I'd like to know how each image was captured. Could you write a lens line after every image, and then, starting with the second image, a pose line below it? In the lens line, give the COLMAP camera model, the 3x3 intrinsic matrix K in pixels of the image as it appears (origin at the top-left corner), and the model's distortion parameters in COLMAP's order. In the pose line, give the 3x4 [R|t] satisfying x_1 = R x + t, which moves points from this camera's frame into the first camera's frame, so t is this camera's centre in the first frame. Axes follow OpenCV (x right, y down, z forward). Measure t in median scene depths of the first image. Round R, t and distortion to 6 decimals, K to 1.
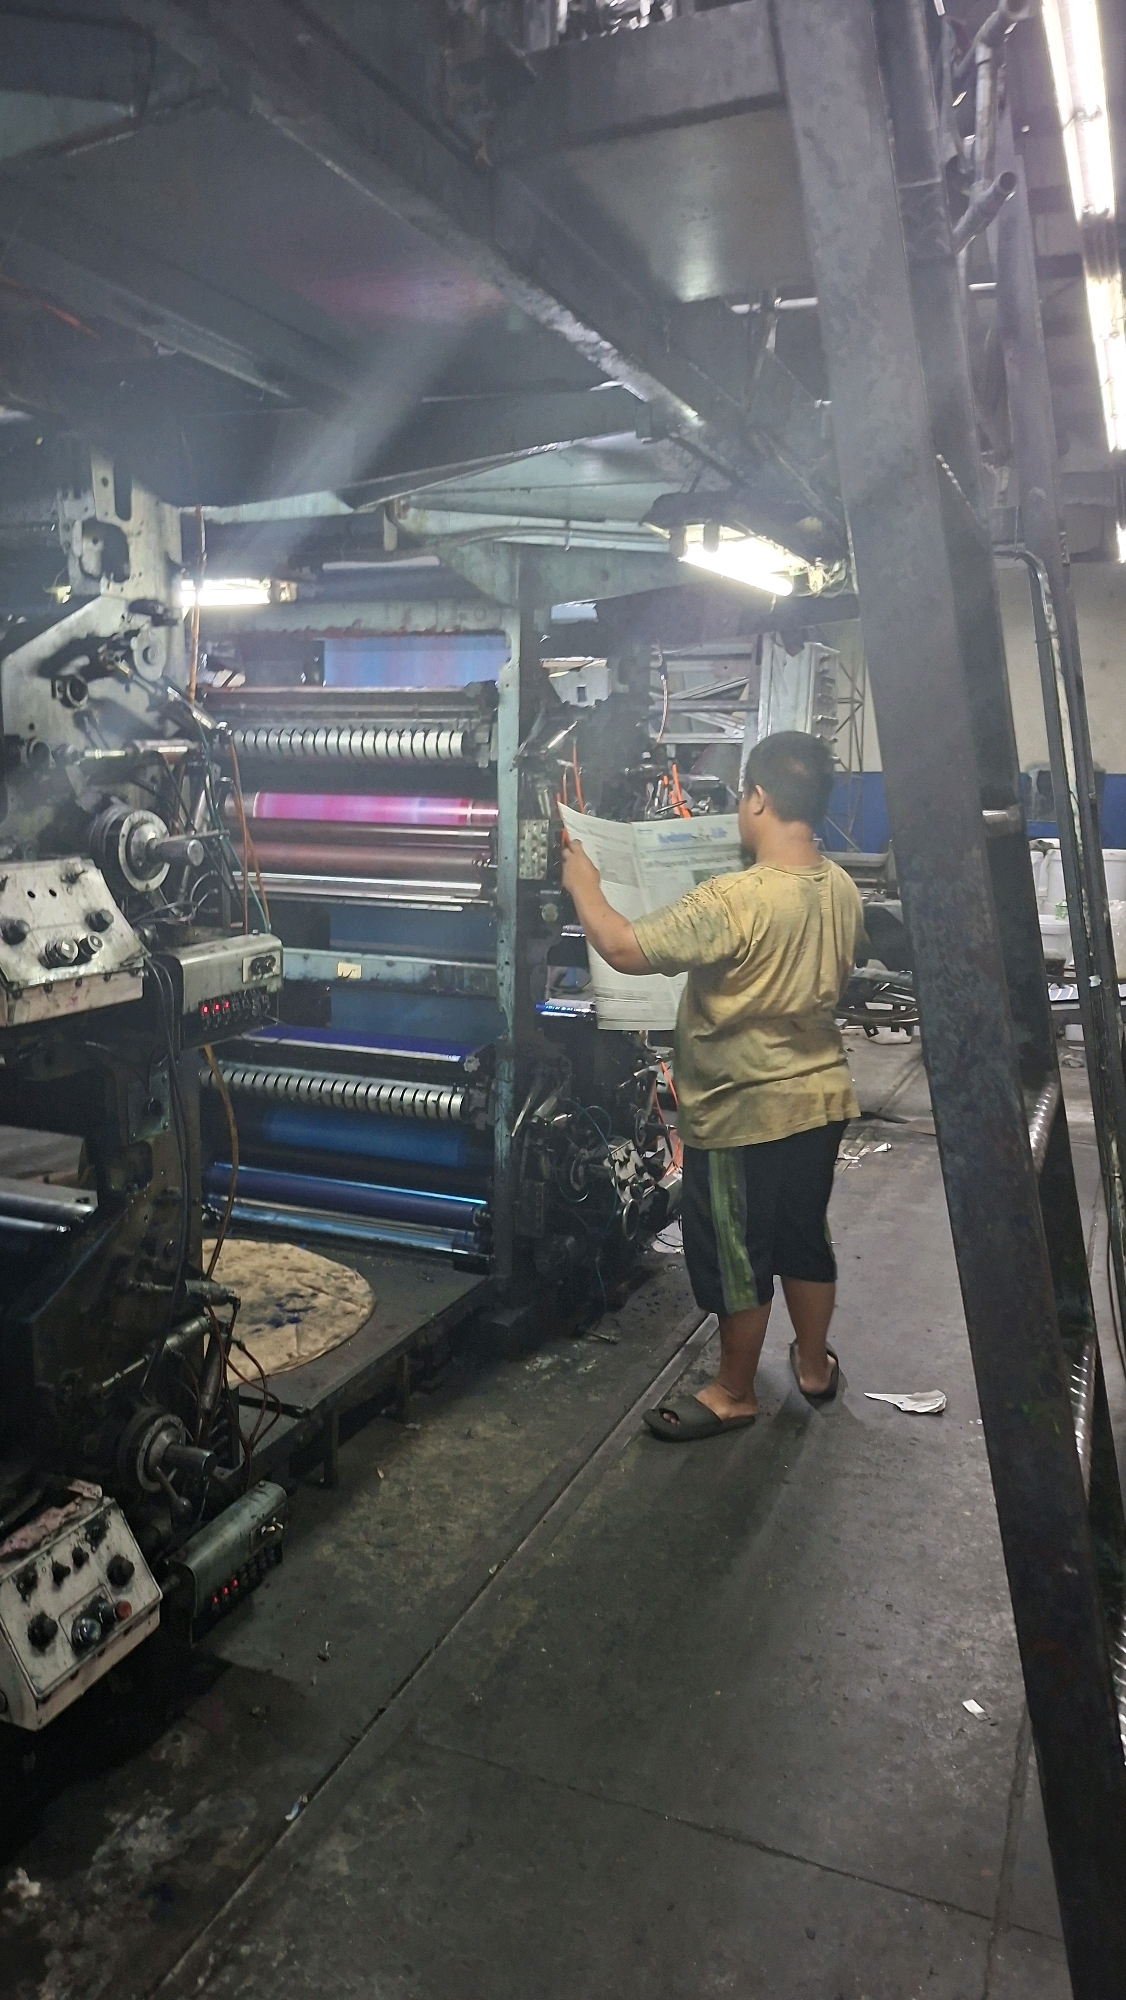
lens RADIAL K [[1415.9, 0, 563.2], [0, 1415.9, 986.6], [0, 0, 1]] dist [0.031934, -0.009374]
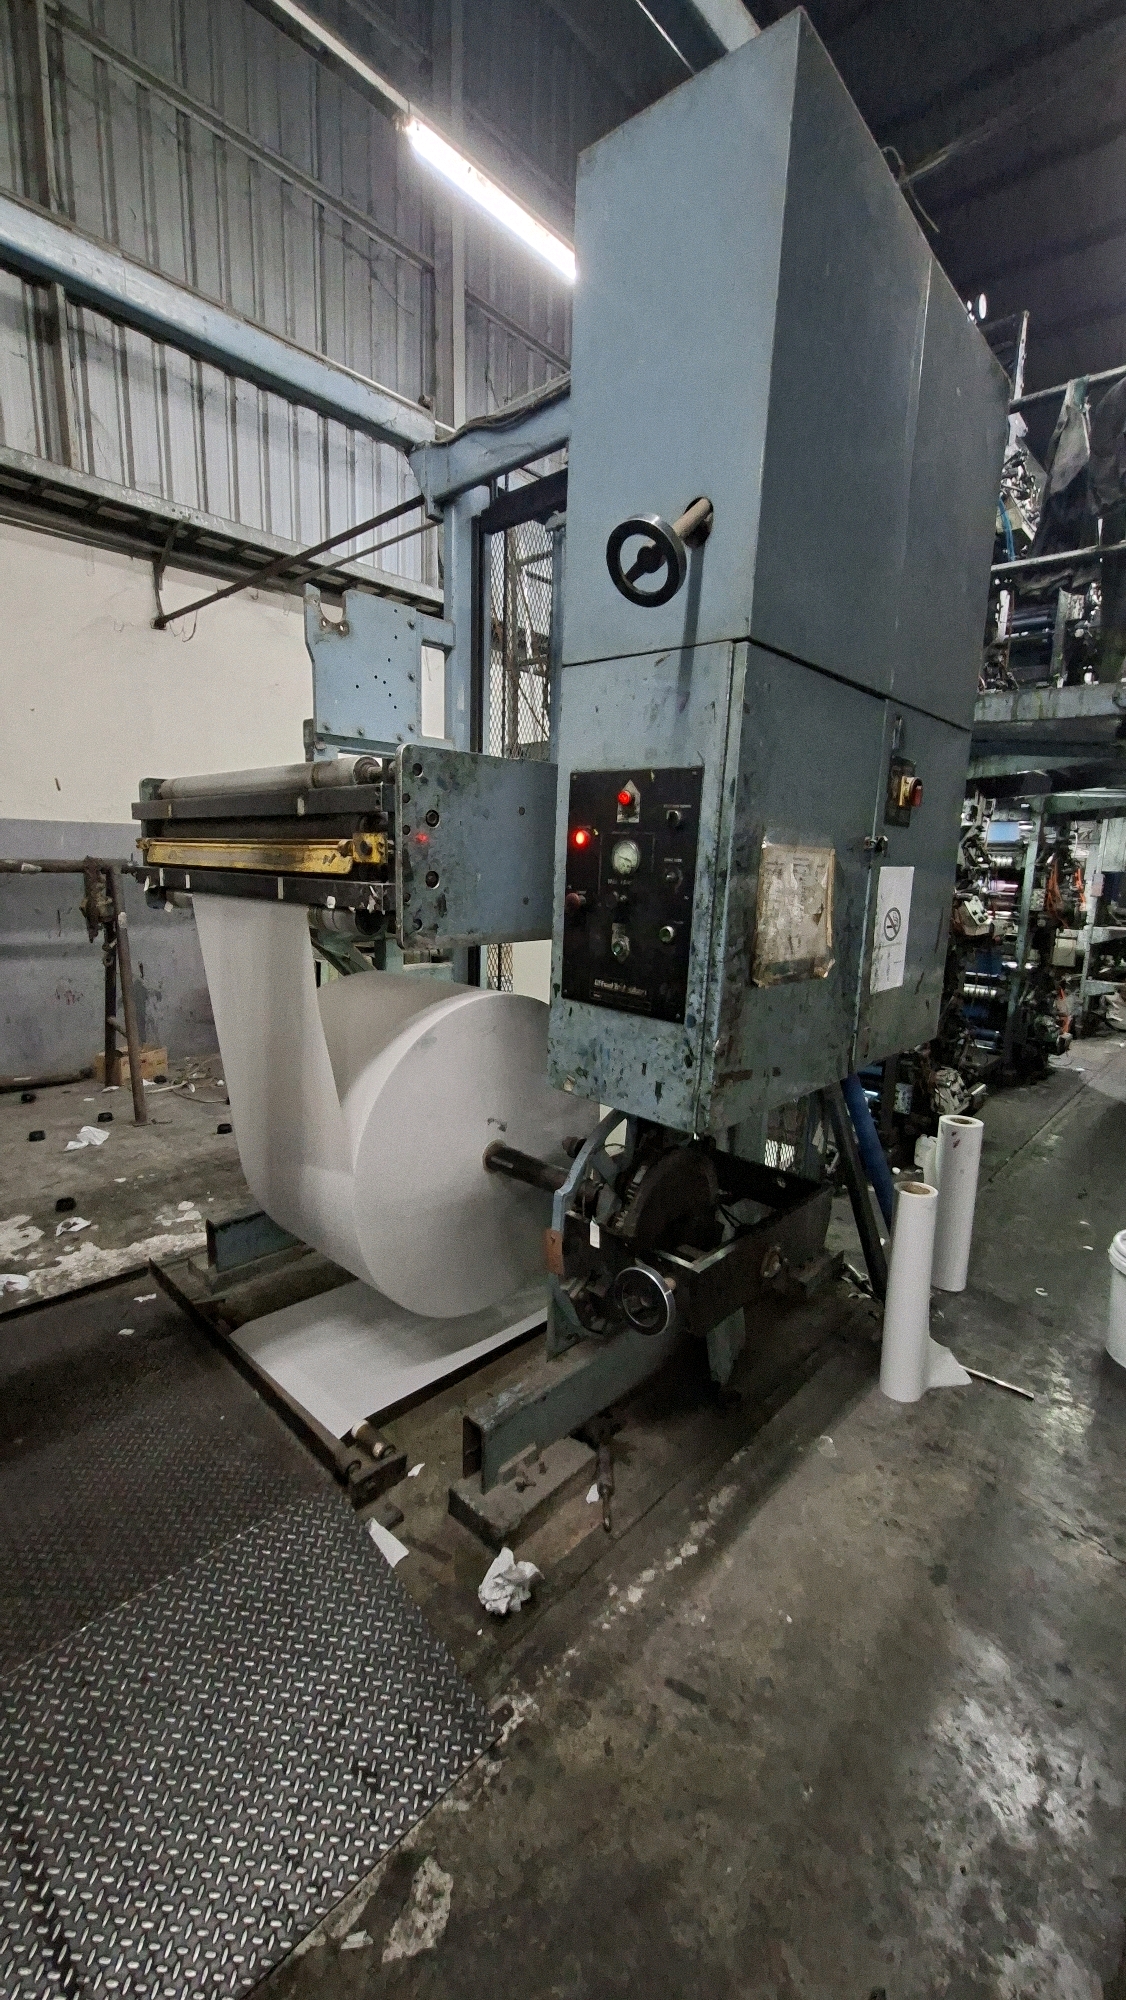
lens RADIAL K [[797.8, 0, 562.9], [0, 797.8, 1000.4], [0, 0, 1]] dist [0.000036, 0.000002]
pose [[0.937015, 0.057683, -0.344493, -0.329857], [-0.052983, 0.998329, 0.023052, 0.107791], [0.345248, -0.003348, 0.938506, -0.751088]]
